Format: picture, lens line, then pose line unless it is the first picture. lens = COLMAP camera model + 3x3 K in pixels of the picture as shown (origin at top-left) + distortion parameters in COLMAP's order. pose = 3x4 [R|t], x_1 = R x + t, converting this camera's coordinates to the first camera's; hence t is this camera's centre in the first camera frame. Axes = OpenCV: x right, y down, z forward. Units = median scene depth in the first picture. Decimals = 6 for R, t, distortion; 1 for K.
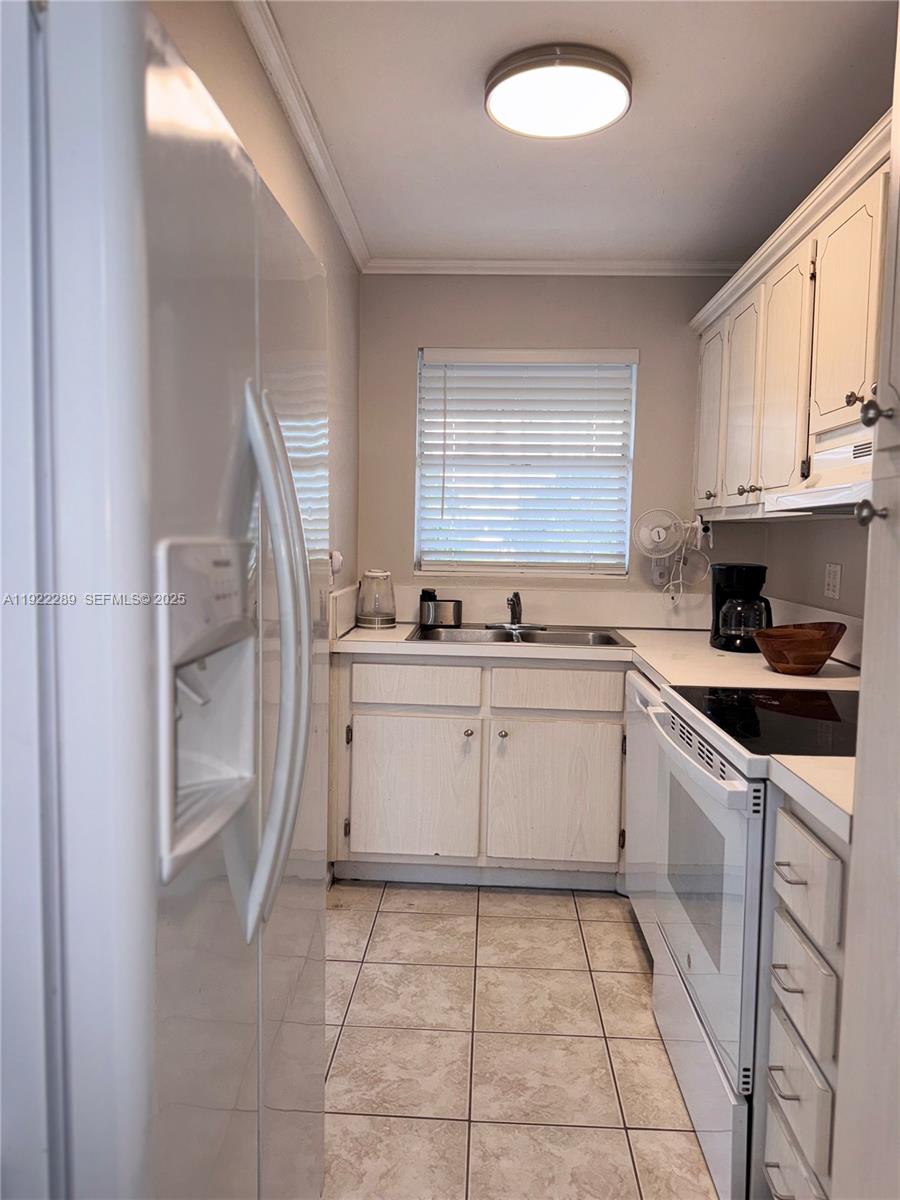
lens RADIAL K [[845.7, 0, 447.1], [0, 845.7, 593.0], [0, 0, 1]] dist [0.056712, -0.066350]
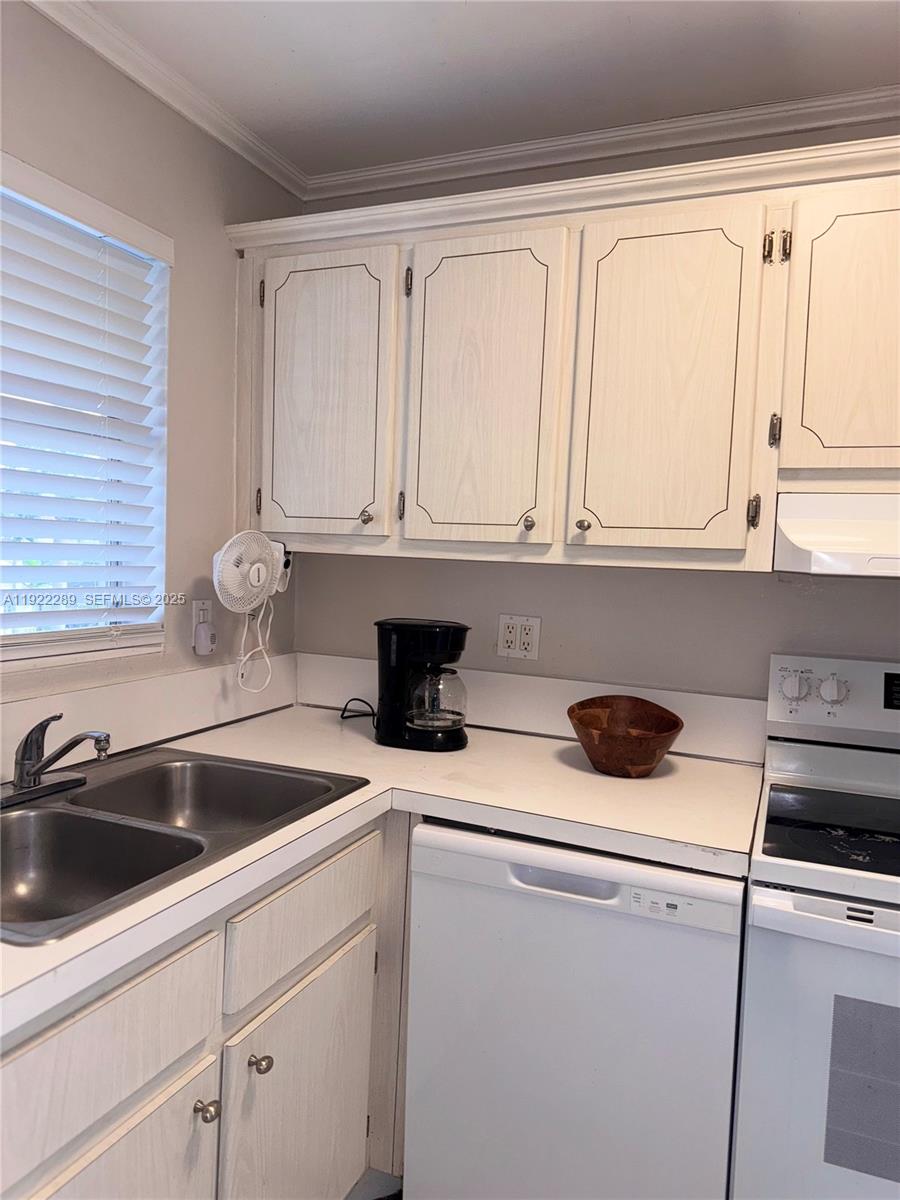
lens RADIAL K [[845.7, 0, 438.2], [0, 845.7, 596.9], [0, 0, 1]] dist [0.056712, -0.066350]
pose [[0.343413, -0.049505, 0.937879, -0.332003], [0.024034, 0.998746, 0.043917, -0.095200], [-0.938877, 0.007459, 0.344172, 0.846255]]
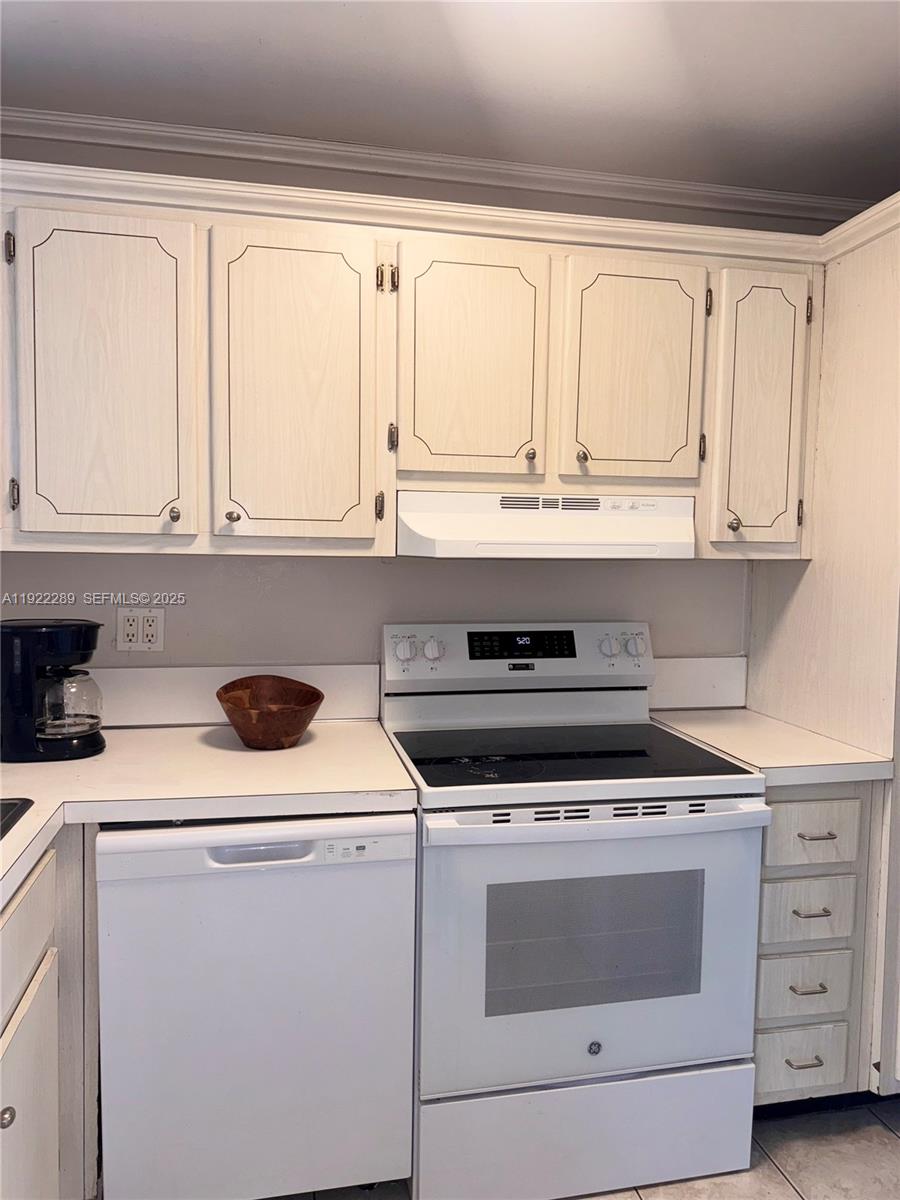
lens RADIAL K [[845.7, 0, 440.1], [0, 845.7, 600.0], [0, 0, 1]] dist [0.056712, -0.066350]
pose [[-0.252962, -0.078362, 0.964298, -0.385131], [0.045108, 0.994675, 0.092664, -0.108348], [-0.966424, 0.066937, -0.248080, 0.980530]]
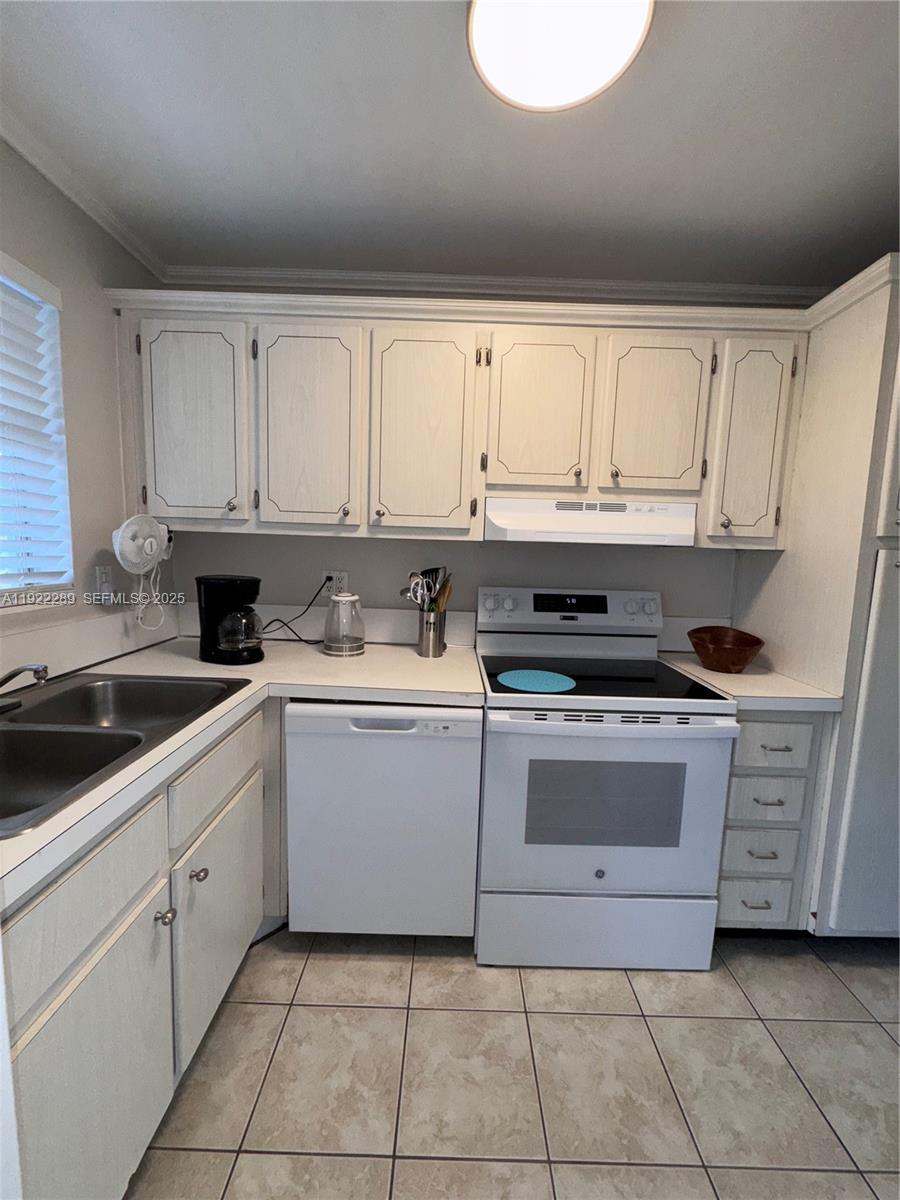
lens RADIAL K [[479.7, 0, 448.0], [0, 479.7, 598.1], [0, 0, 1]] dist [-0.001226, -0.000456]
pose [[-0.047717, -0.121670, 0.991423, -0.303473], [0.030318, 0.991920, 0.123190, -0.084360], [-0.998401, 0.035936, -0.043642, 0.910520]]
